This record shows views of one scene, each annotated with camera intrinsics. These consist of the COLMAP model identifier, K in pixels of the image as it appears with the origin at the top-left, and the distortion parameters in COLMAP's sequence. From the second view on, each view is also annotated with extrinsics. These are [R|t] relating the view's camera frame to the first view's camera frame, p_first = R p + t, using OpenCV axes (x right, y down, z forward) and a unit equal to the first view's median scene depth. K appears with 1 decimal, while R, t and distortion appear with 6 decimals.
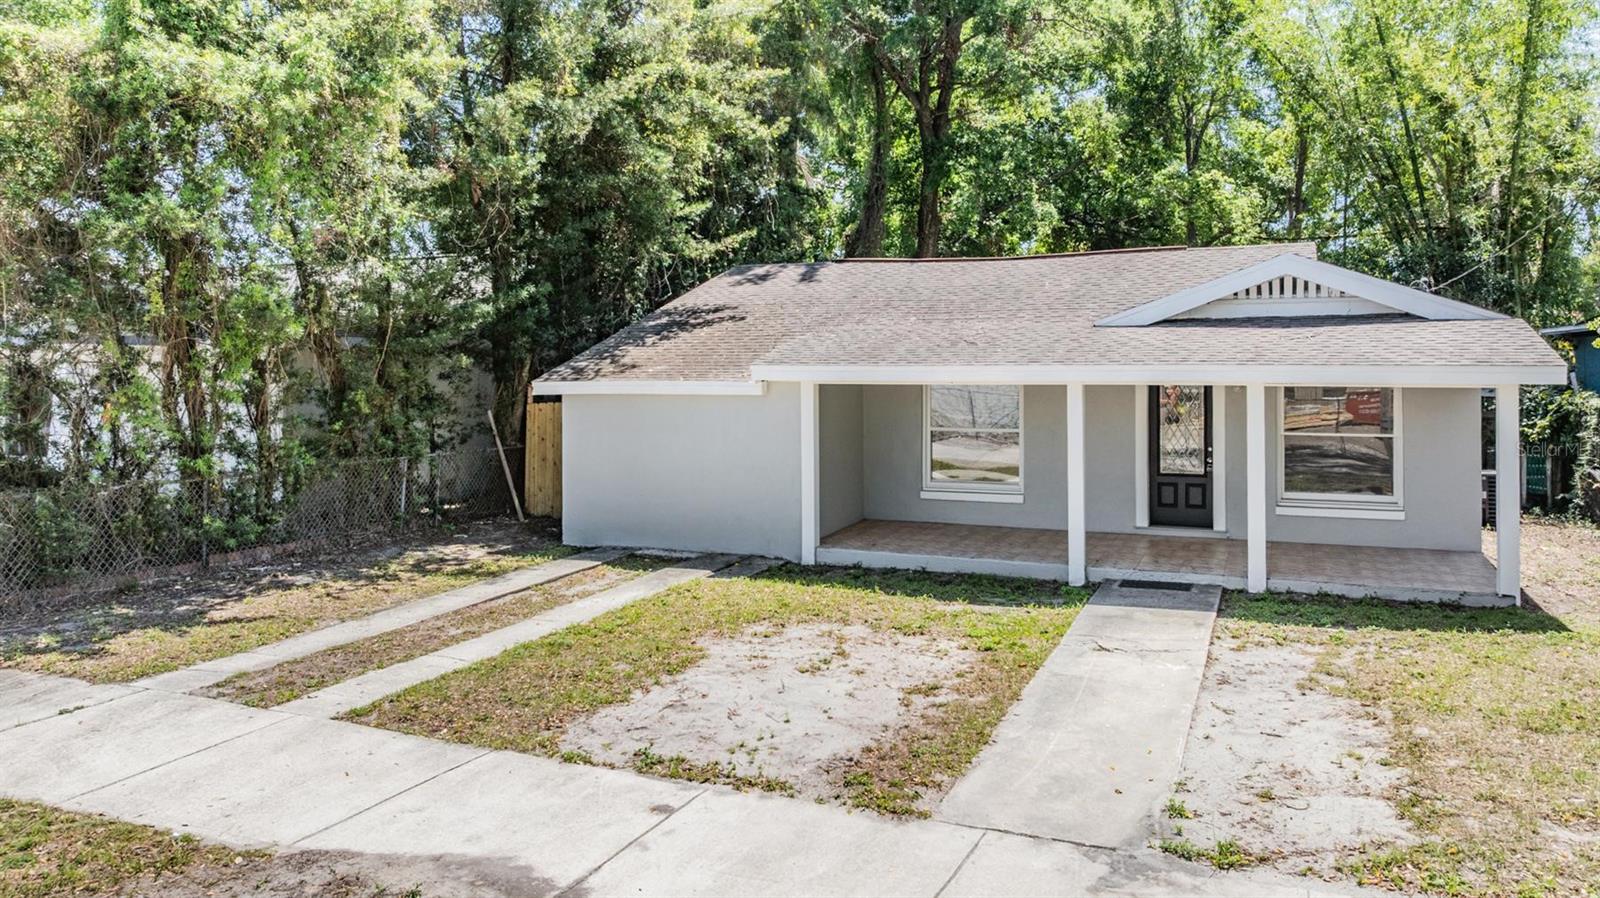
lens RADIAL K [[1154.3, 0, 800.8], [0, 1154.3, 362.7], [0, 0, 1]] dist [-0.013289, -0.004313]
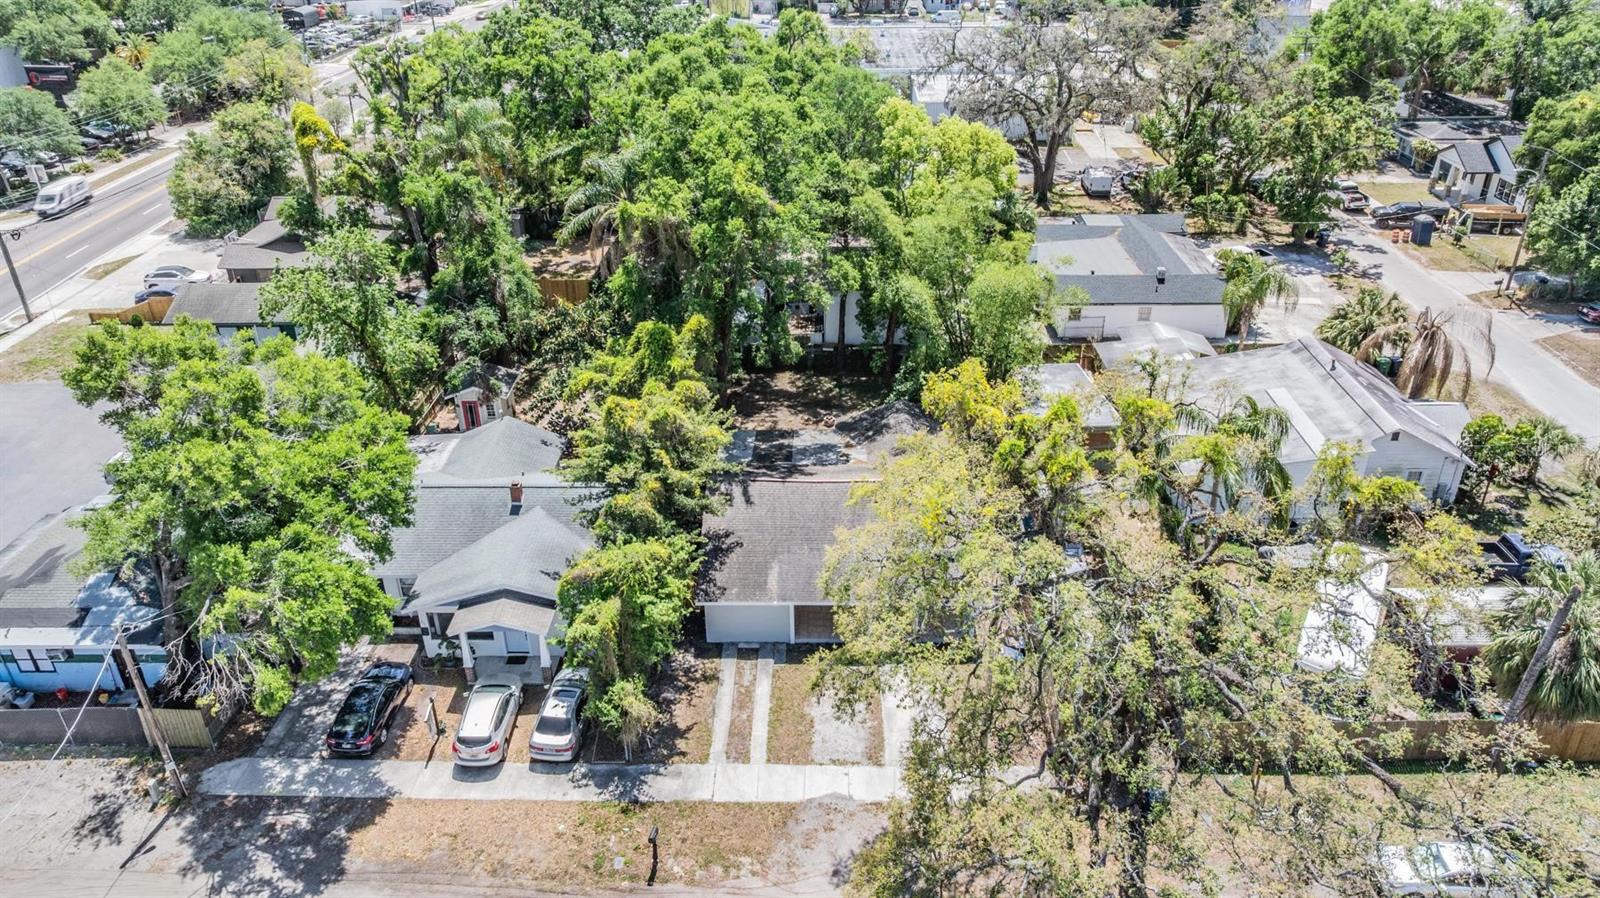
lens RADIAL K [[1136.6, 0, 803.9], [0, 1136.6, 435.4], [0, 0, 1]] dist [-0.046394, 0.057782]
pose [[0.928882, -0.174431, 0.326729, -0.940642], [0.002270, 0.884821, 0.465926, -1.914686], [-0.370368, -0.432049, 0.822290, -1.486519]]
